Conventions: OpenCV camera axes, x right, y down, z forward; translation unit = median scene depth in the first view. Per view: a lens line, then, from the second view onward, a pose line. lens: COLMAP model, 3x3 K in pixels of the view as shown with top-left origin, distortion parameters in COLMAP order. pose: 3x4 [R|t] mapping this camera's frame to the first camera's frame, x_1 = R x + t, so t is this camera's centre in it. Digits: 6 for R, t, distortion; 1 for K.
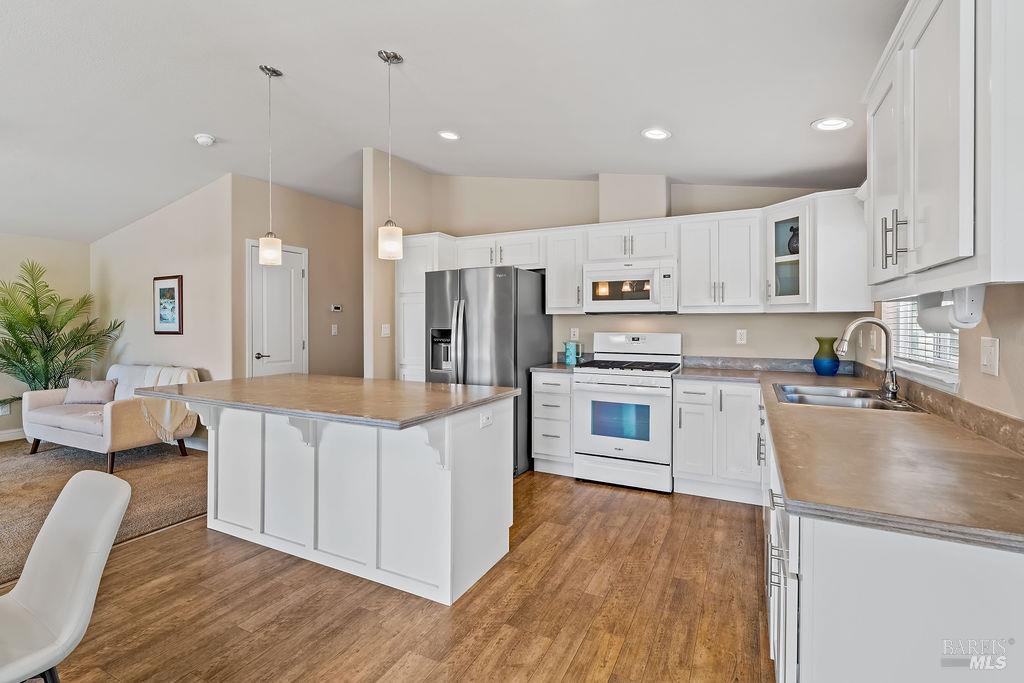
lens RADIAL K [[476.6, 0, 505.7], [0, 476.6, 325.2], [0, 0, 1]] dist [-0.000859, 0.000452]
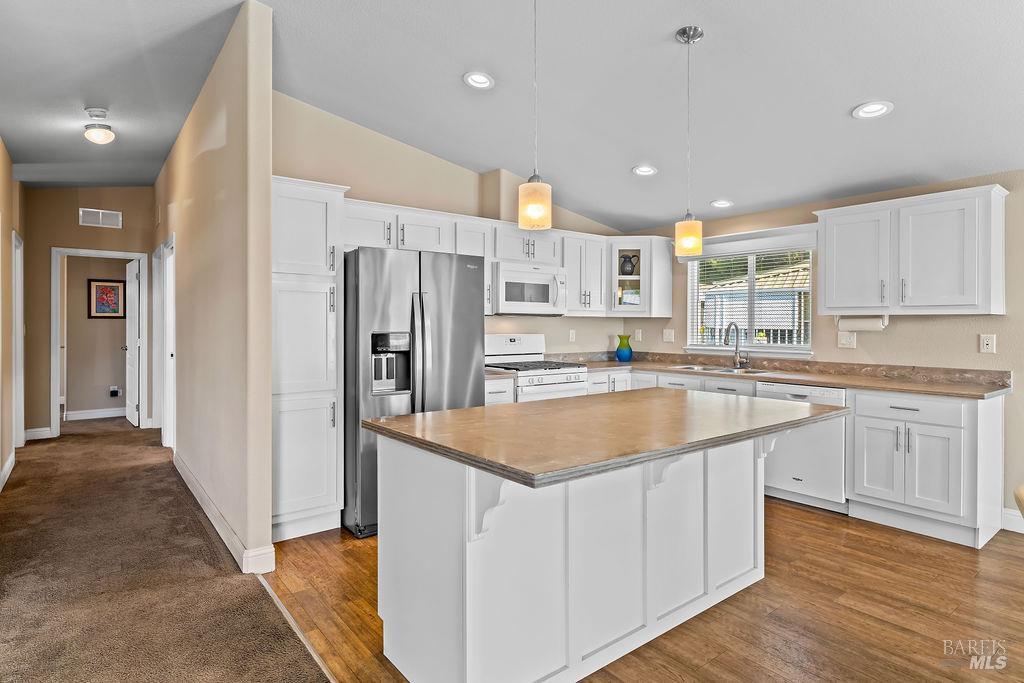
lens RADIAL K [[552.5, 0, 510.5], [0, 552.5, 324.5], [0, 0, 1]] dist [-0.003366, 0.001133]
pose [[0.418013, 0.000923, 0.908441, -0.837768], [-0.000849, 0.999999, -0.000625, -0.003543], [-0.908441, -0.000510, 0.418013, 0.539854]]
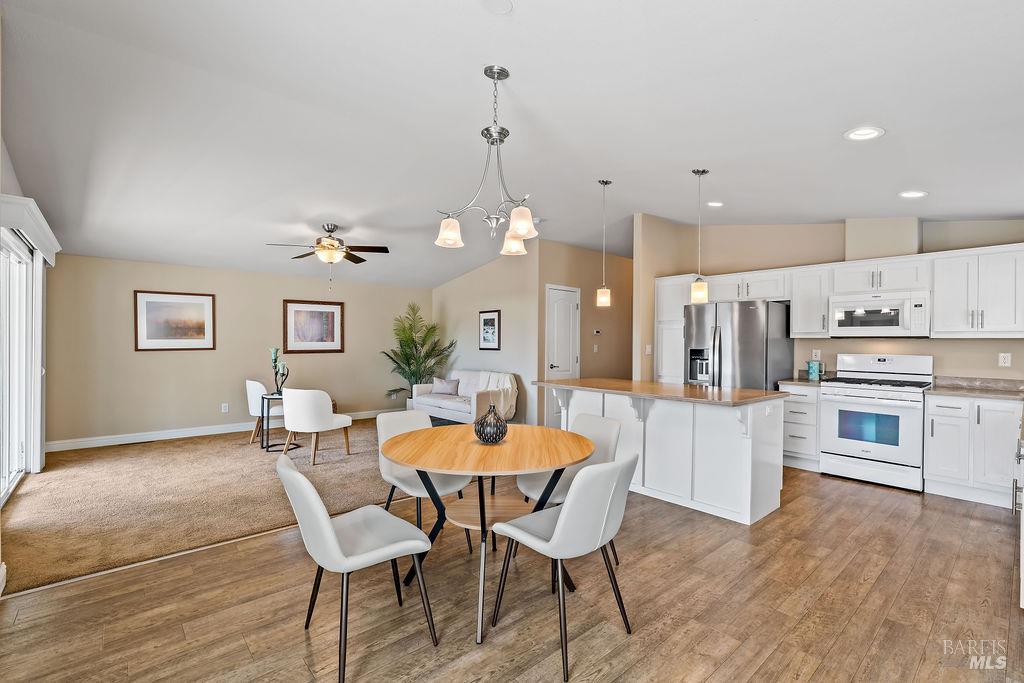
lens RADIAL K [[457.8, 0, 510.1], [0, 457.8, 345.6], [0, 0, 1]] dist [-0.010815, 0.008040]
pose [[0.929292, 0.010960, -0.369184, -0.162774], [-0.010660, 0.999939, 0.002851, 0.000835], [0.369193, 0.001287, 0.929352, -0.371372]]
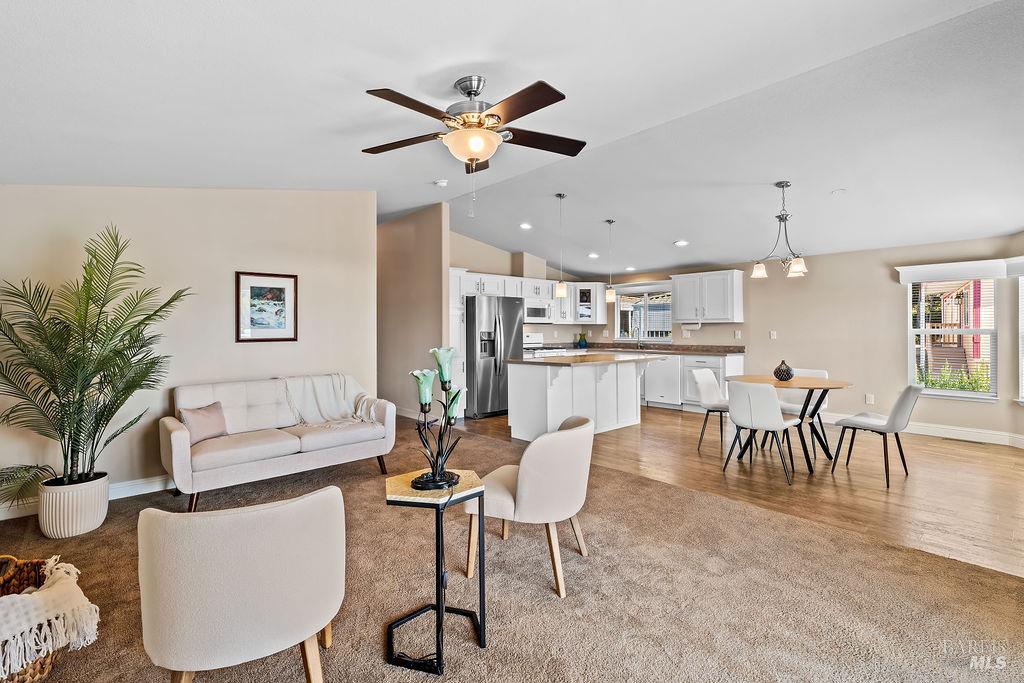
lens RADIAL K [[476.6, 0, 505.7], [0, 476.6, 325.2], [0, 0, 1]] dist [-0.000859, 0.000452]
pose [[0.358858, 0.006276, 0.933371, -1.726819], [0.006909, 0.999932, -0.009380, 0.000758], [-0.933367, 0.009815, 0.358790, 0.384190]]
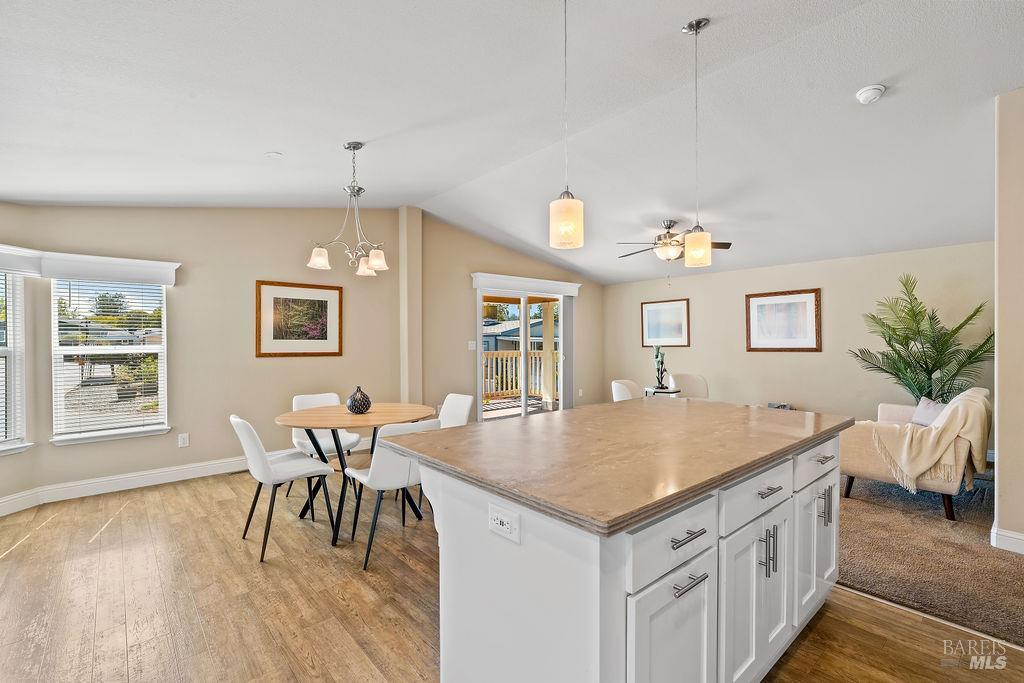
lens RADIAL K [[462.2, 0, 512.0], [0, 462.2, 341.5], [0, 0, 1]] dist [-0.007496, 0.000481]
pose [[-0.371612, 0.006280, -0.928367, 0.259733], [0.001820, 0.999980, 0.006035, -0.002173], [0.928386, 0.000553, -0.371616, 0.734327]]
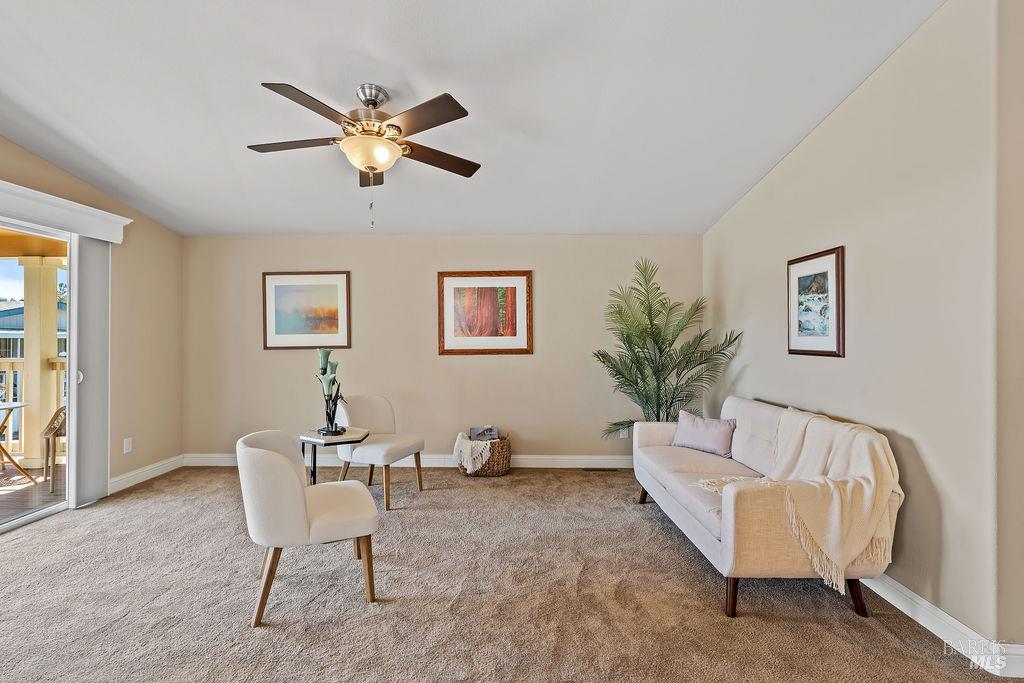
lens RADIAL K [[467.3, 0, 513.0], [0, 467.3, 335.2], [0, 0, 1]] dist [-0.007448, 0.000409]
pose [[0.451754, 0.002342, -0.892139, -0.477859], [-0.006077, 0.999981, -0.000452, -0.003491], [0.892122, 0.005626, 0.451760, 0.545891]]
